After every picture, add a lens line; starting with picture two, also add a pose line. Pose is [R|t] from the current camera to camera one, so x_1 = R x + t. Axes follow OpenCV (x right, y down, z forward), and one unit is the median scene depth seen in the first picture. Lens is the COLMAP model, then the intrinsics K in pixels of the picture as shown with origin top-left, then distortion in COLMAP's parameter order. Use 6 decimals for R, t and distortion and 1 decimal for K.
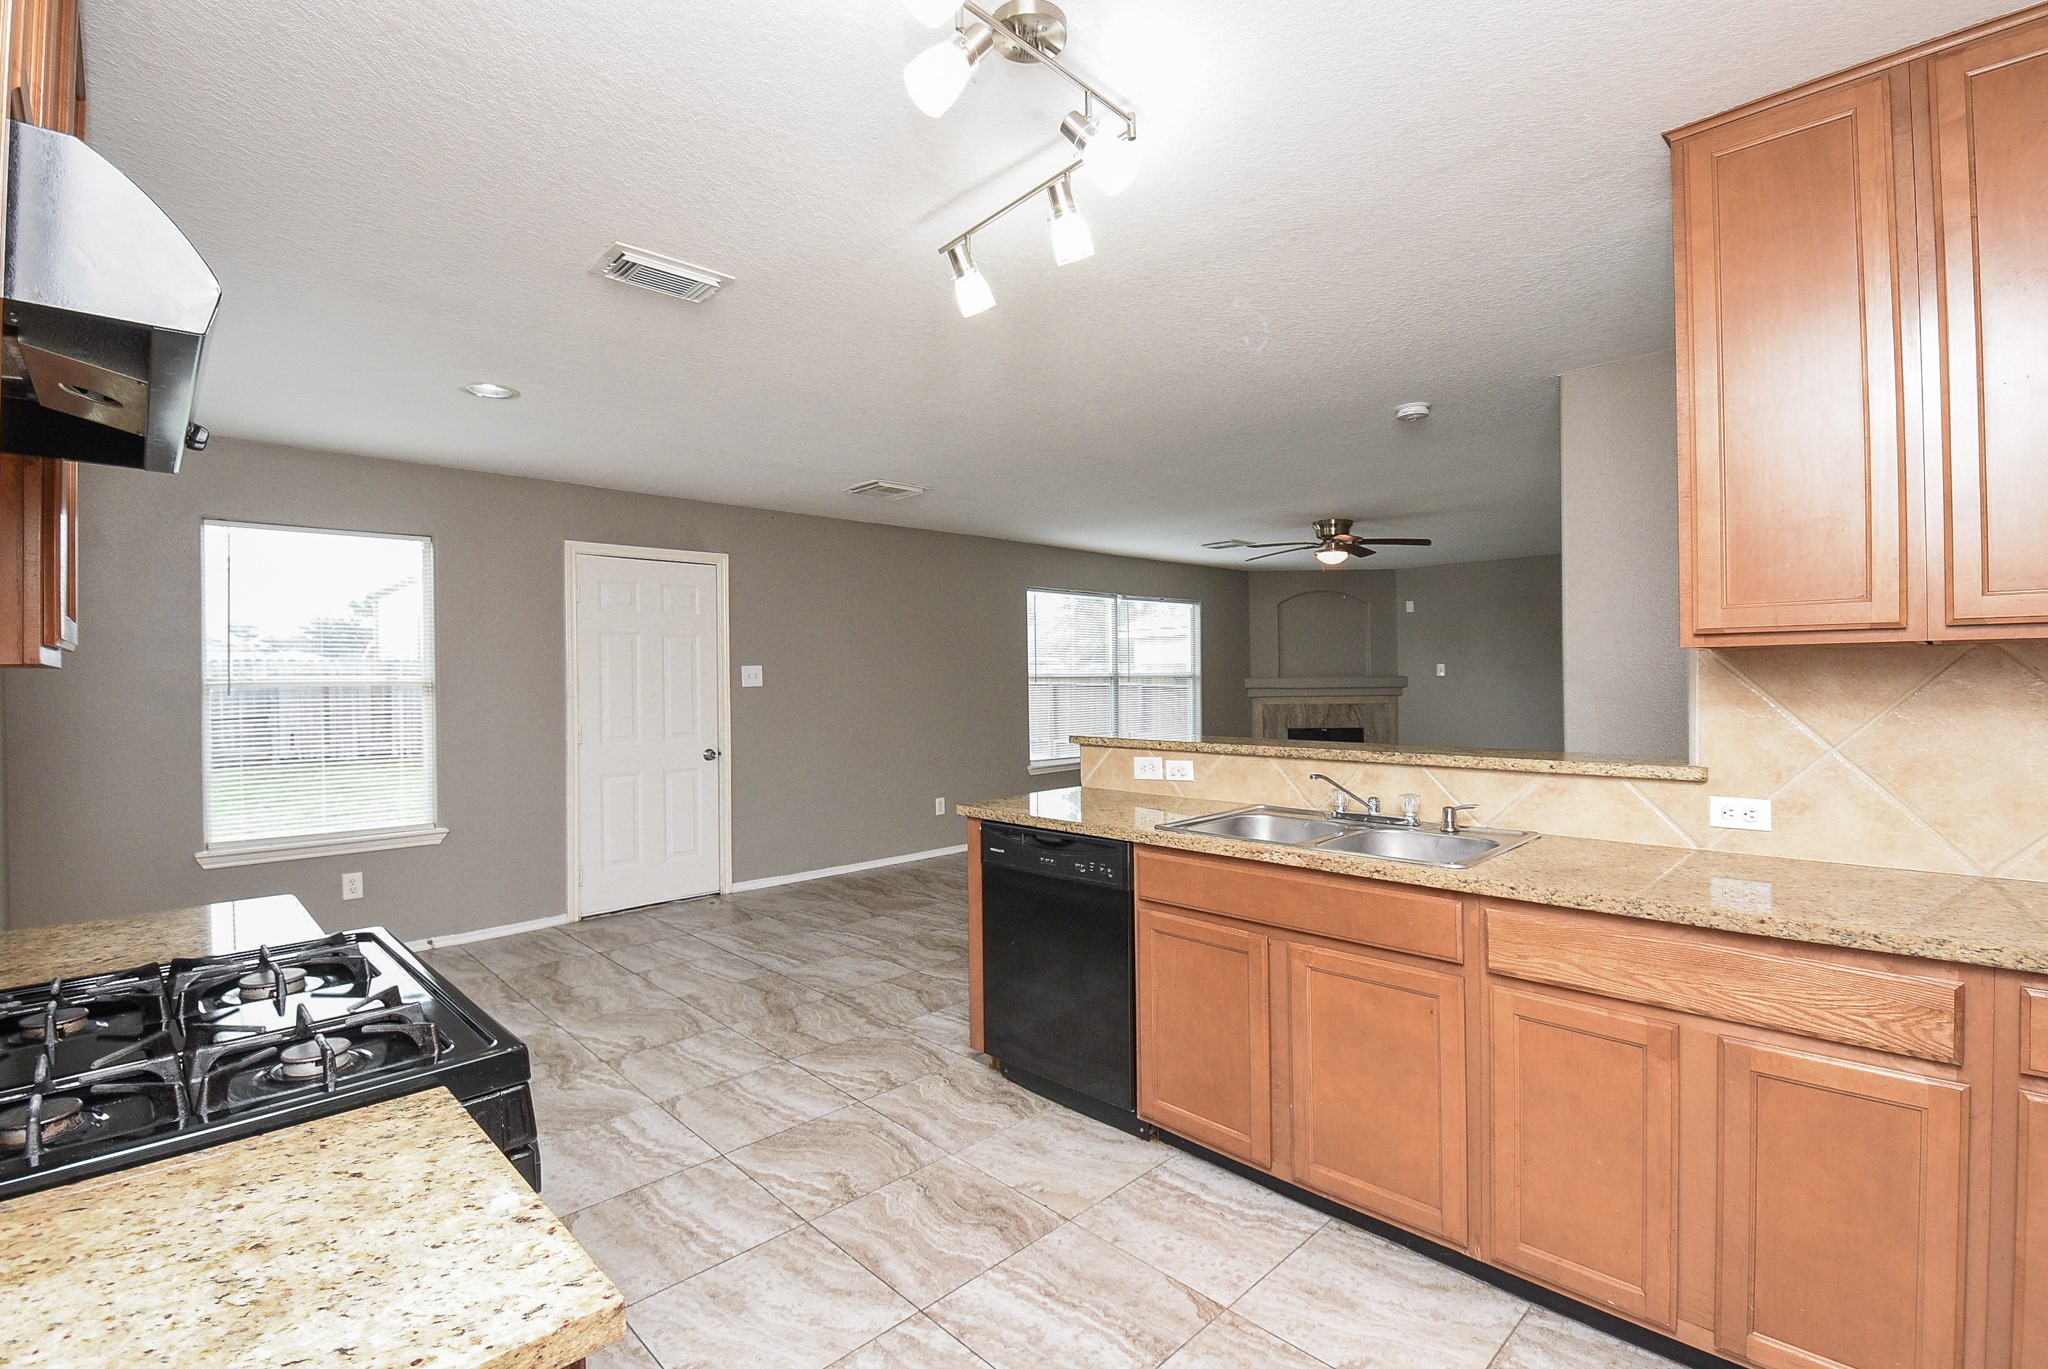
lens RADIAL K [[922.6, 0, 1043.5], [0, 922.6, 679.2], [0, 0, 1]] dist [0.009399, -0.016031]
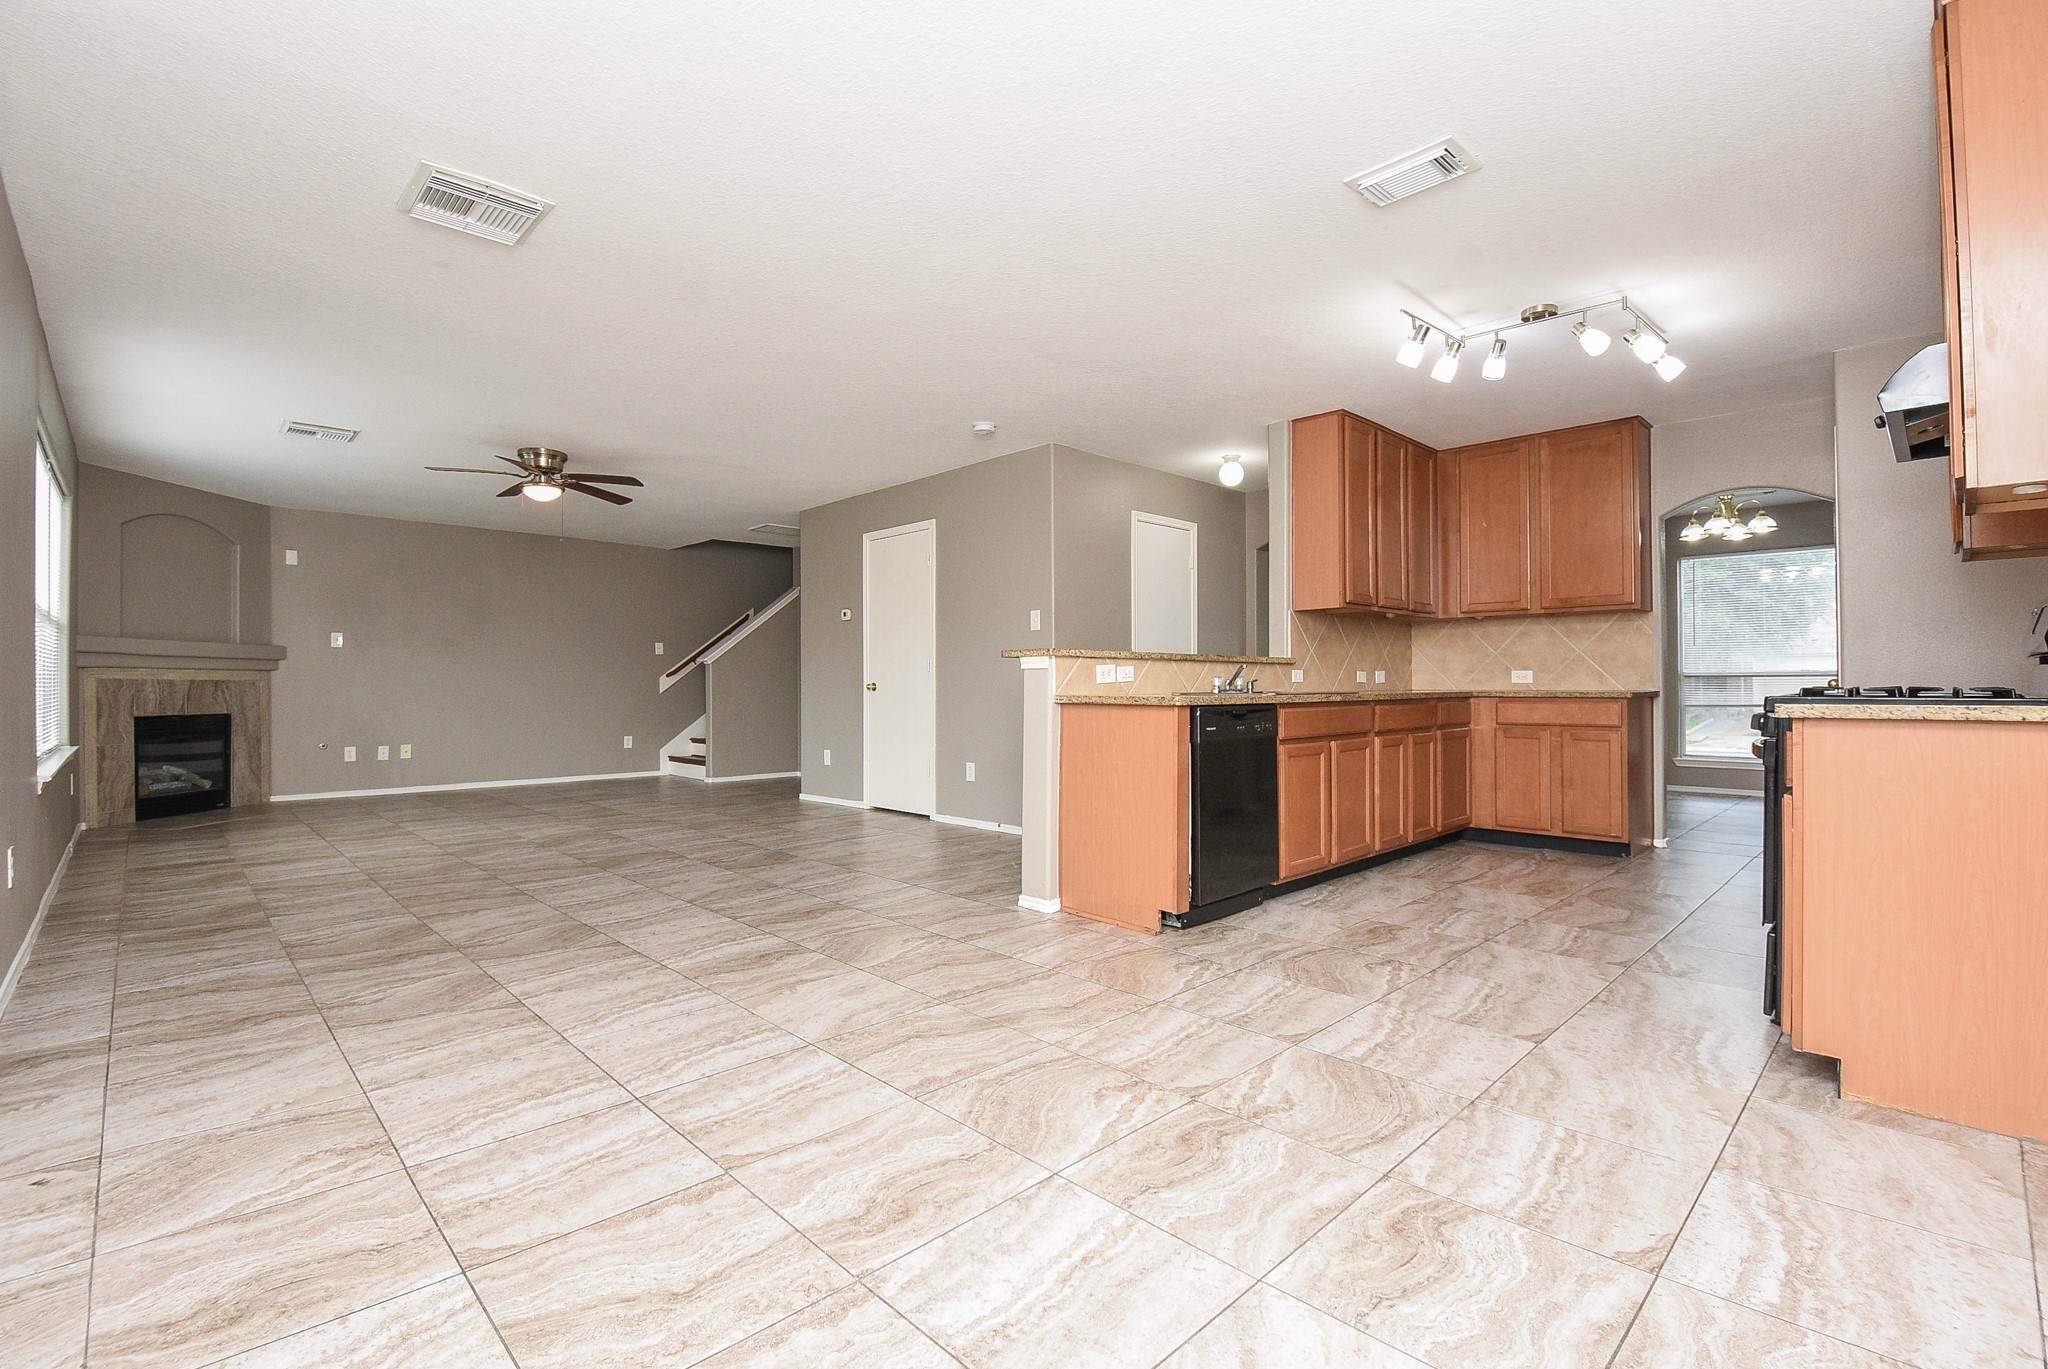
lens RADIAL K [[914.6, 0, 1029.7], [0, 914.6, 678.2], [0, 0, 1]] dist [0.003068, -0.015751]
pose [[0.005858, 0.018745, 0.999807, -0.796319], [0.004998, 0.999811, -0.018774, 0.089242], [-0.999970, 0.005107, 0.005763, 0.782451]]
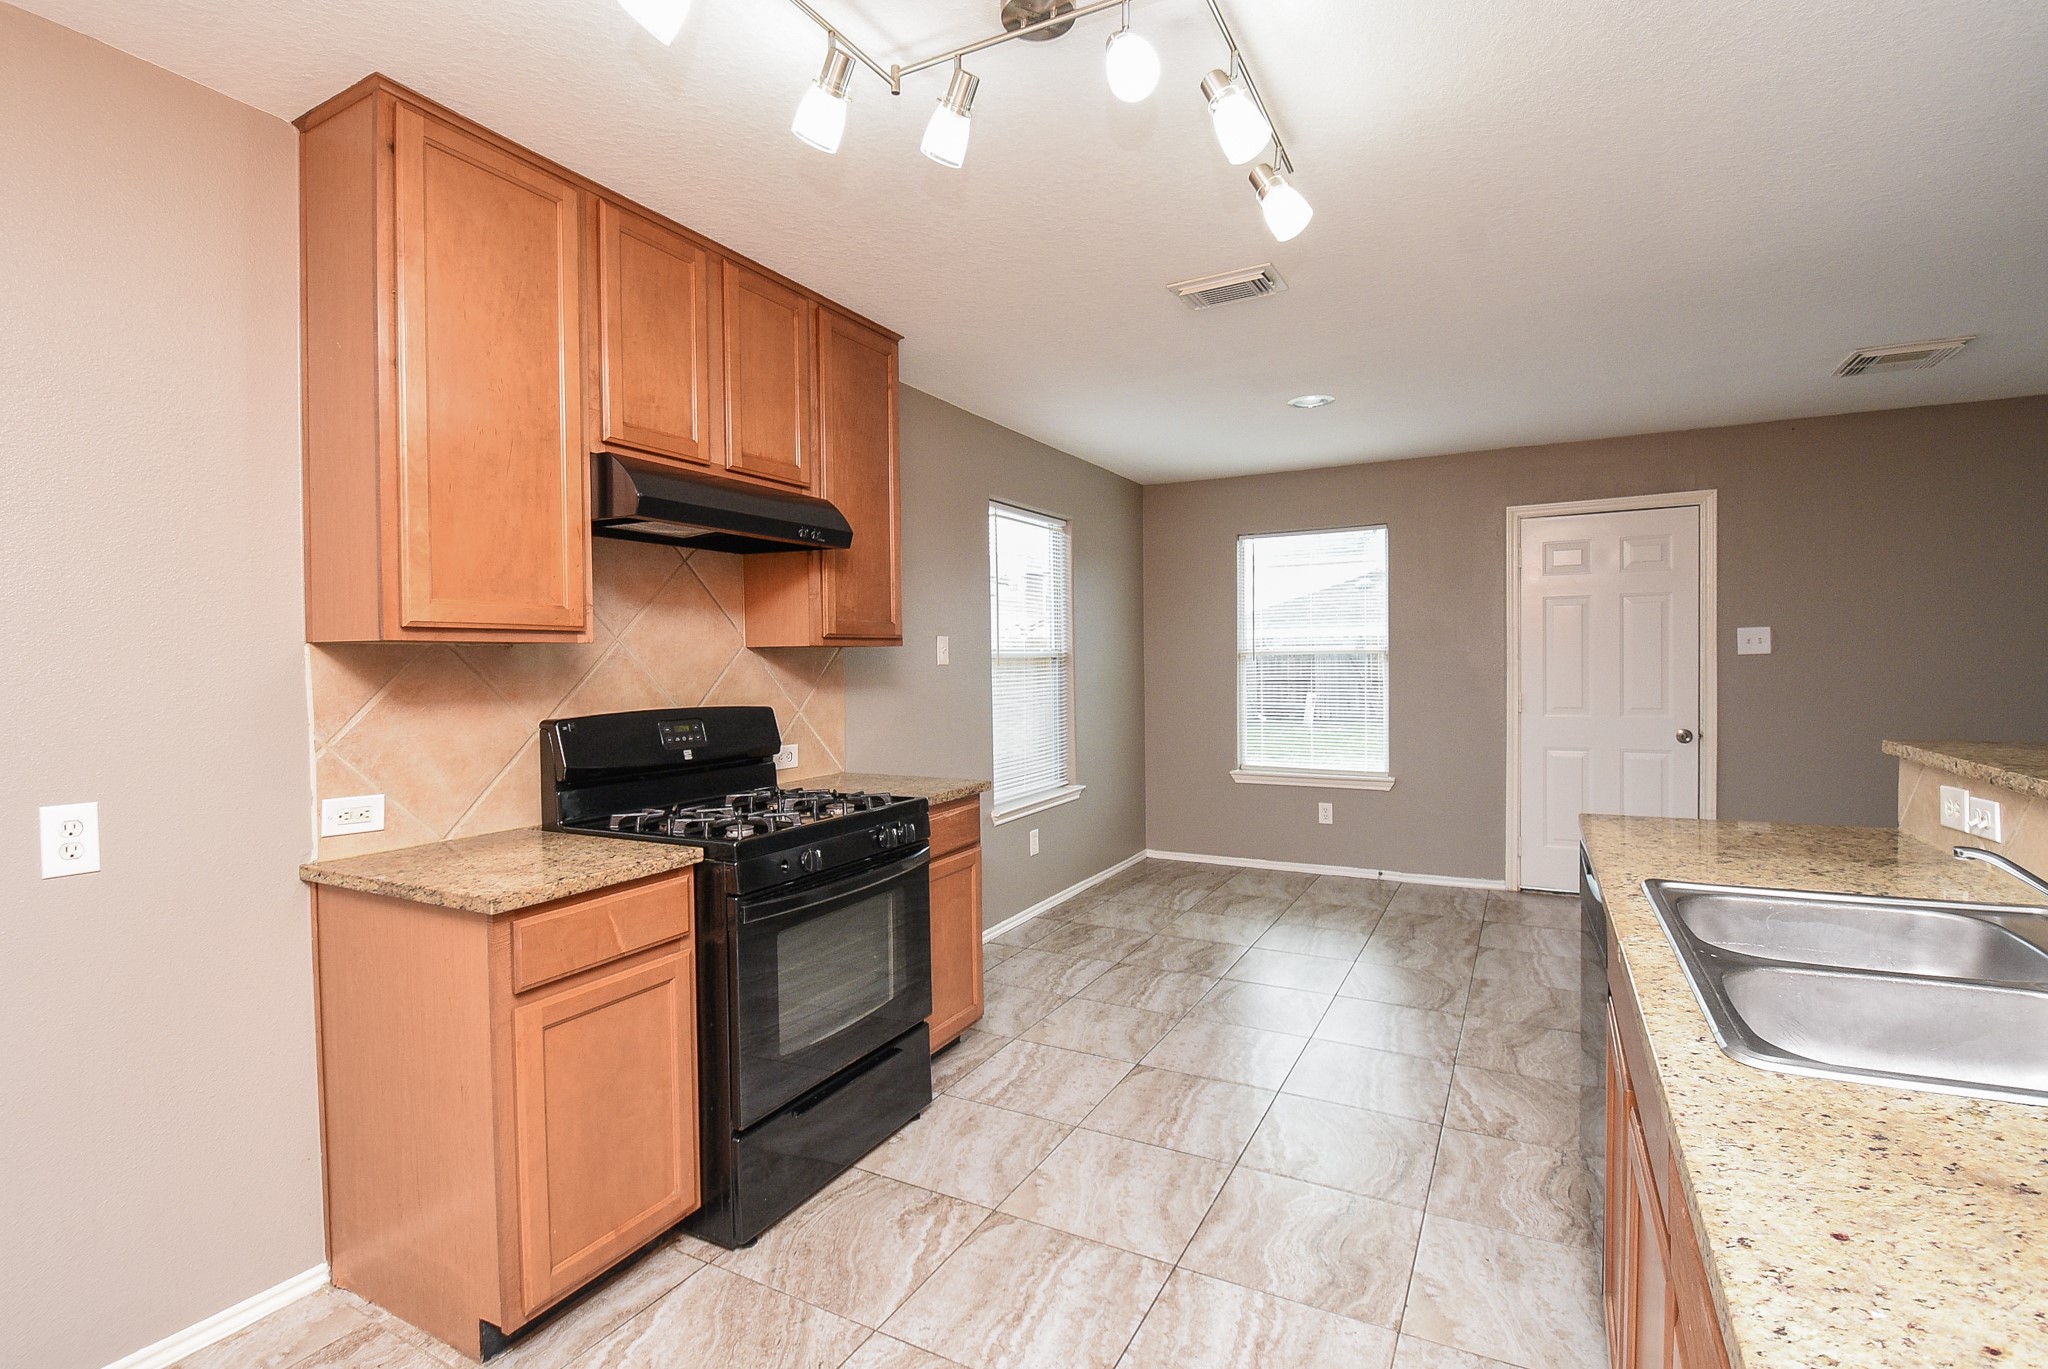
lens RADIAL K [[940.3, 0, 1024.0], [0, 940.3, 684.5], [0, 0, 1]] dist [0.000600, -0.014831]
pose [[0.287663, 0.030866, -0.957234, 0.335310], [0.008498, 0.999359, 0.034778, 0.001091], [0.957694, -0.018139, 0.287216, 0.232934]]
